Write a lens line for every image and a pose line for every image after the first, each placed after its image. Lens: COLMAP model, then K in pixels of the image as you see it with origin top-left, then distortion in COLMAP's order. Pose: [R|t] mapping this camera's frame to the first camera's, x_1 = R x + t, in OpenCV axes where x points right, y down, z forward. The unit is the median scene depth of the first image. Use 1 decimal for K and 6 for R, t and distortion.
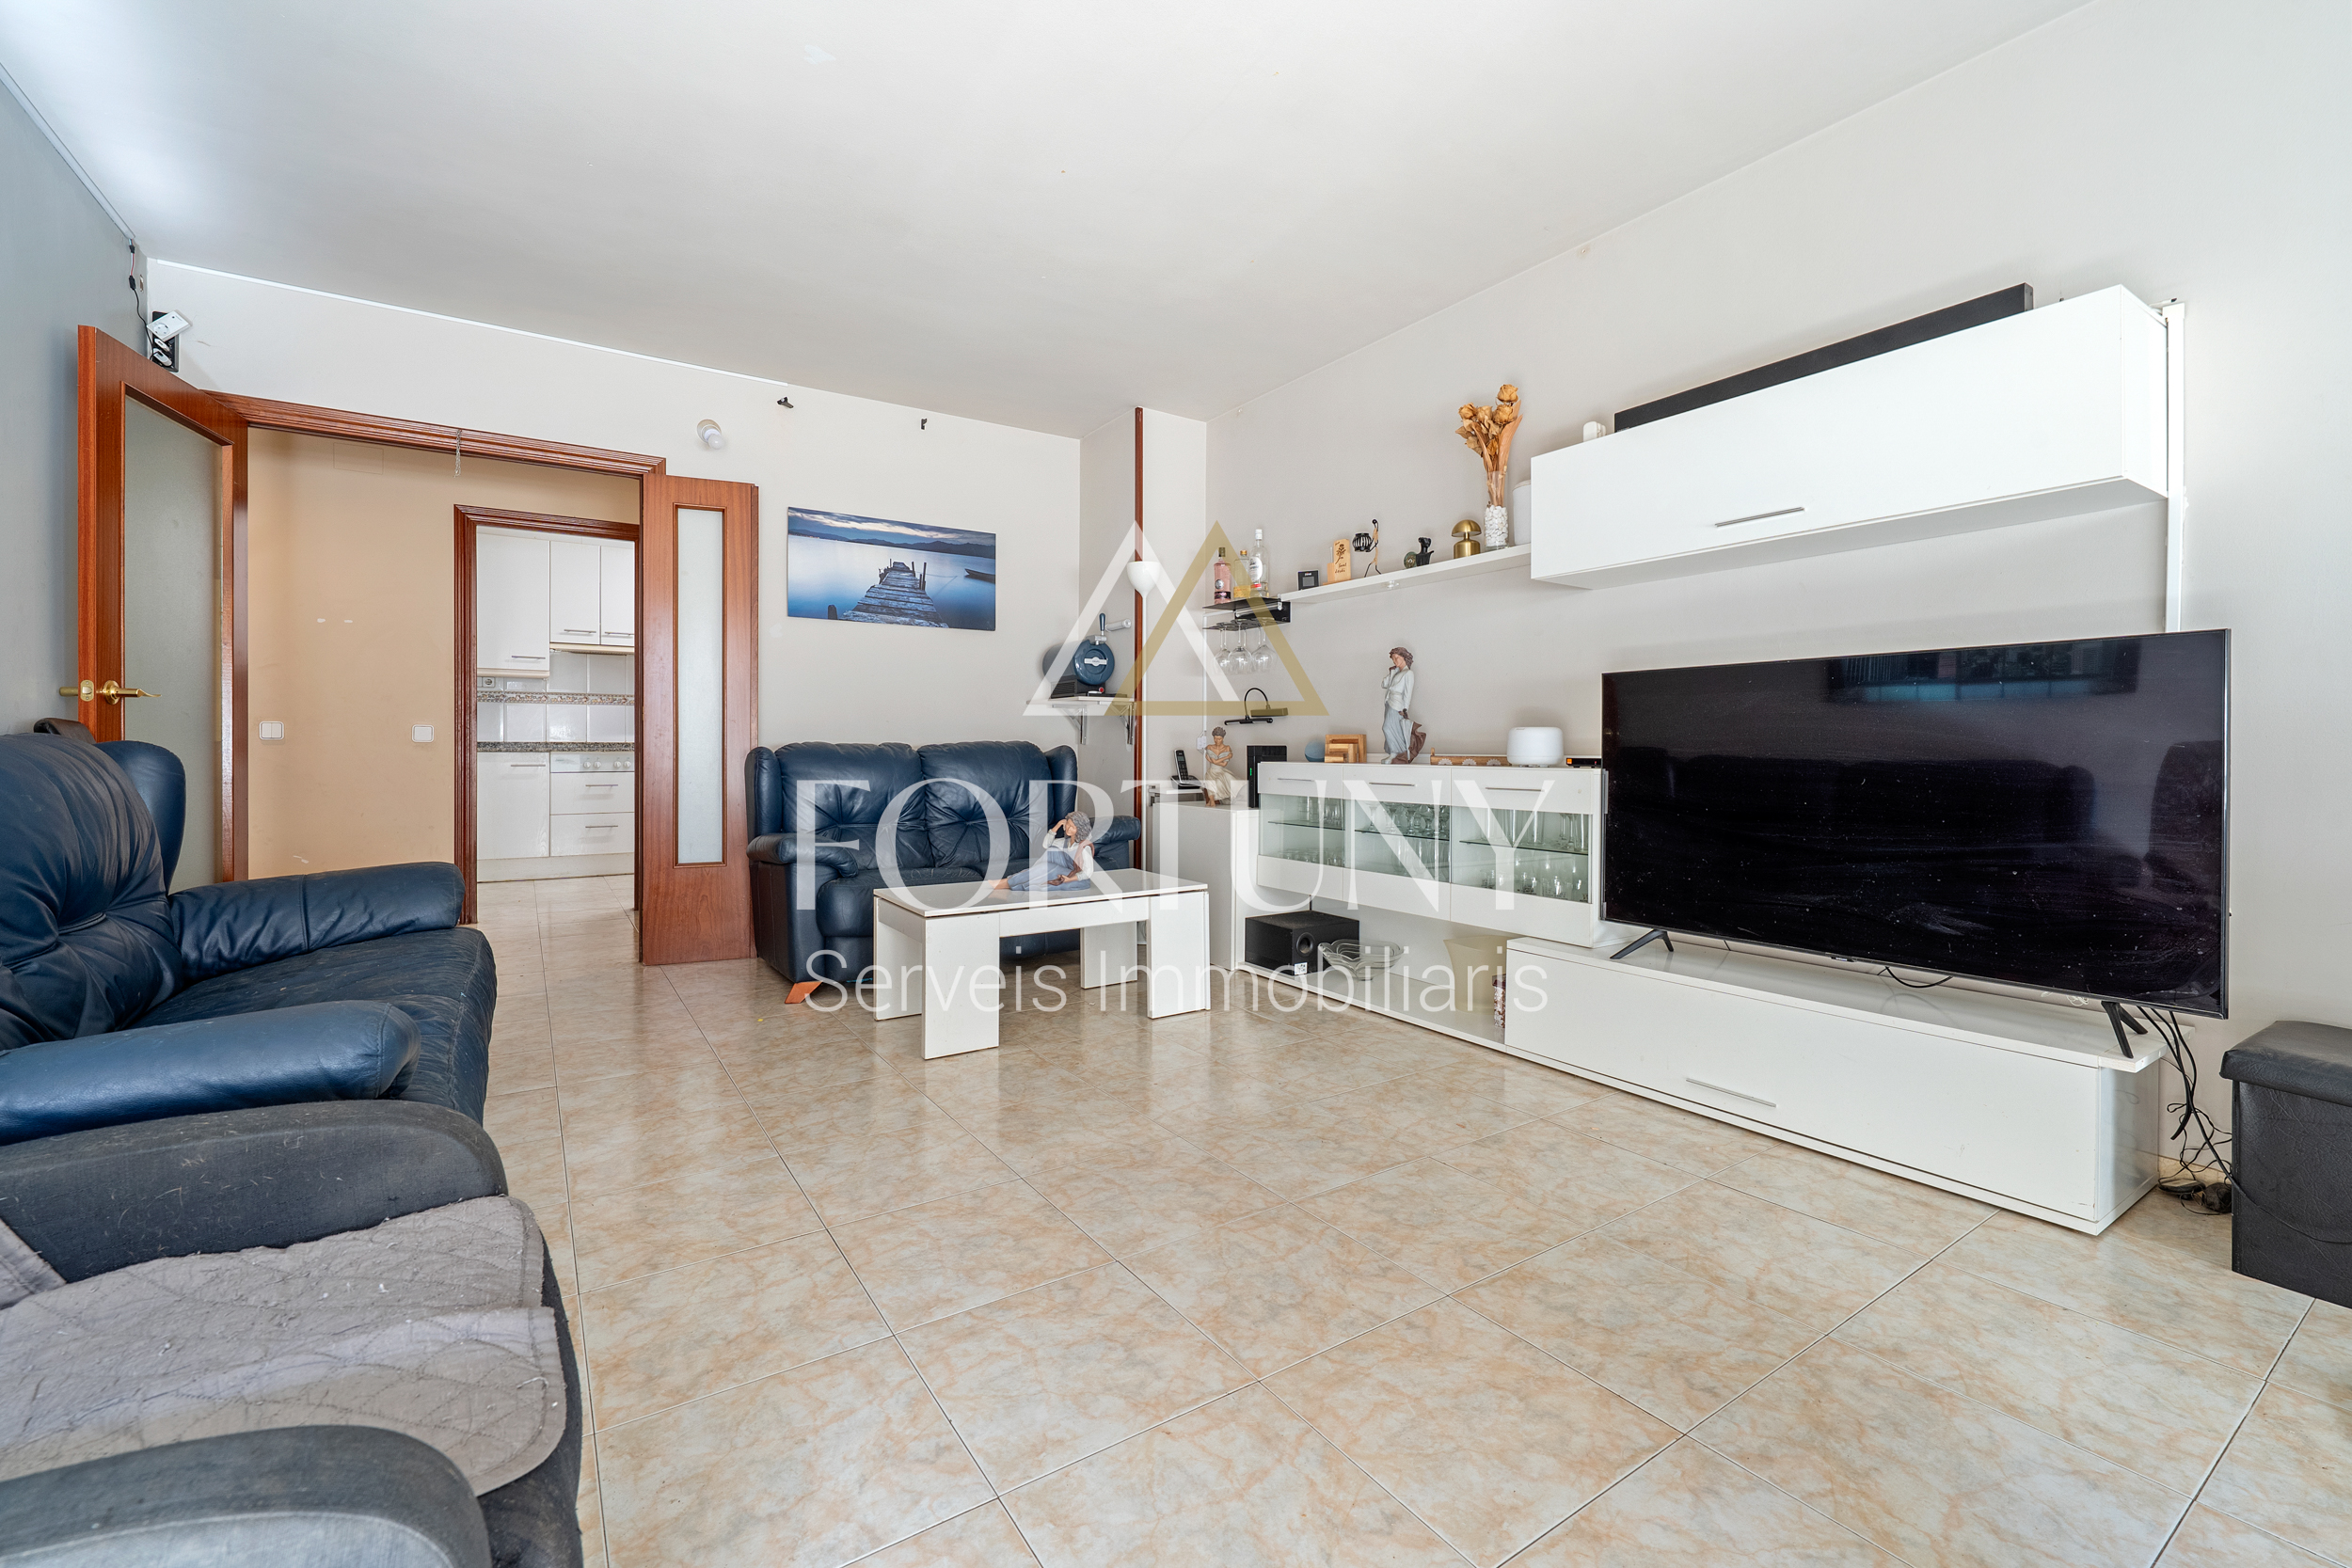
lens RADIAL K [[1000.4, 0, 1173.6], [0, 1000.4, 753.9], [0, 0, 1]] dist [0.000182, -0.000234]
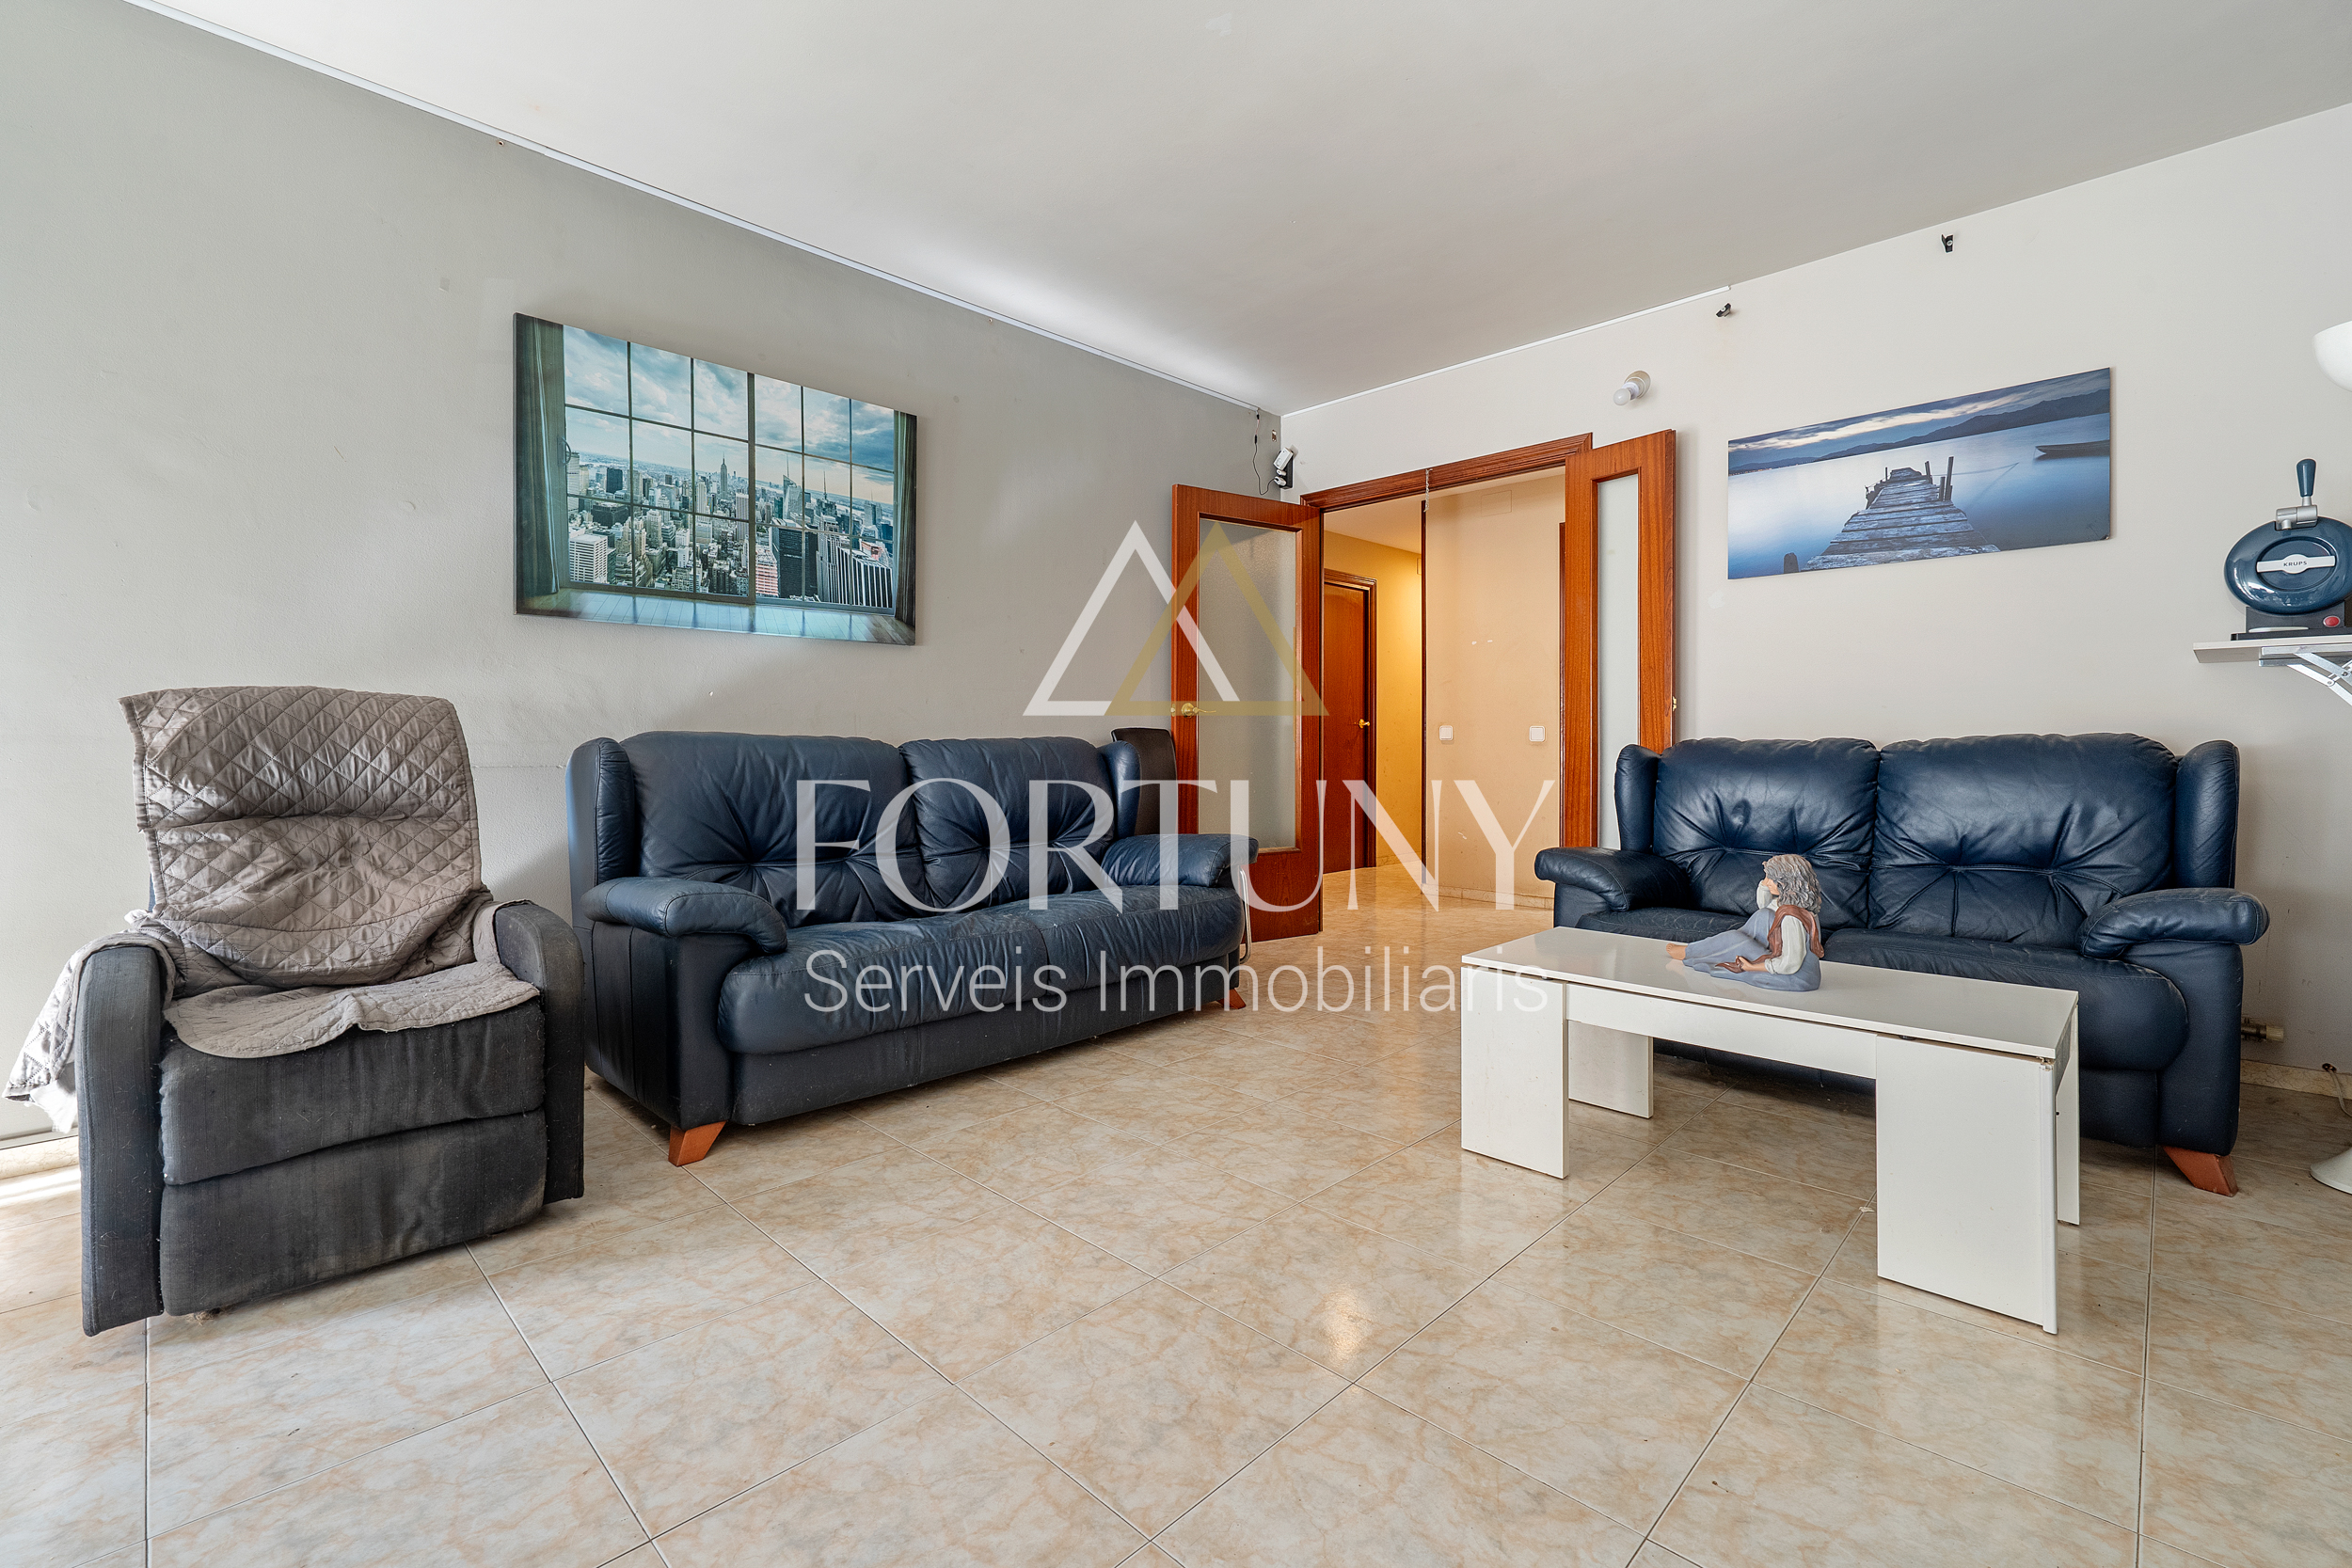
lens RADIAL K [[1000.4, 0, 1156.7], [0, 1000.4, 758.1], [0, 0, 1]] dist [0.000182, -0.000234]
pose [[0.192993, 0.012675, -0.981118, 0.307648], [-0.003330, 0.999919, 0.012263, -0.004544], [0.981194, 0.000901, 0.193020, 0.404515]]
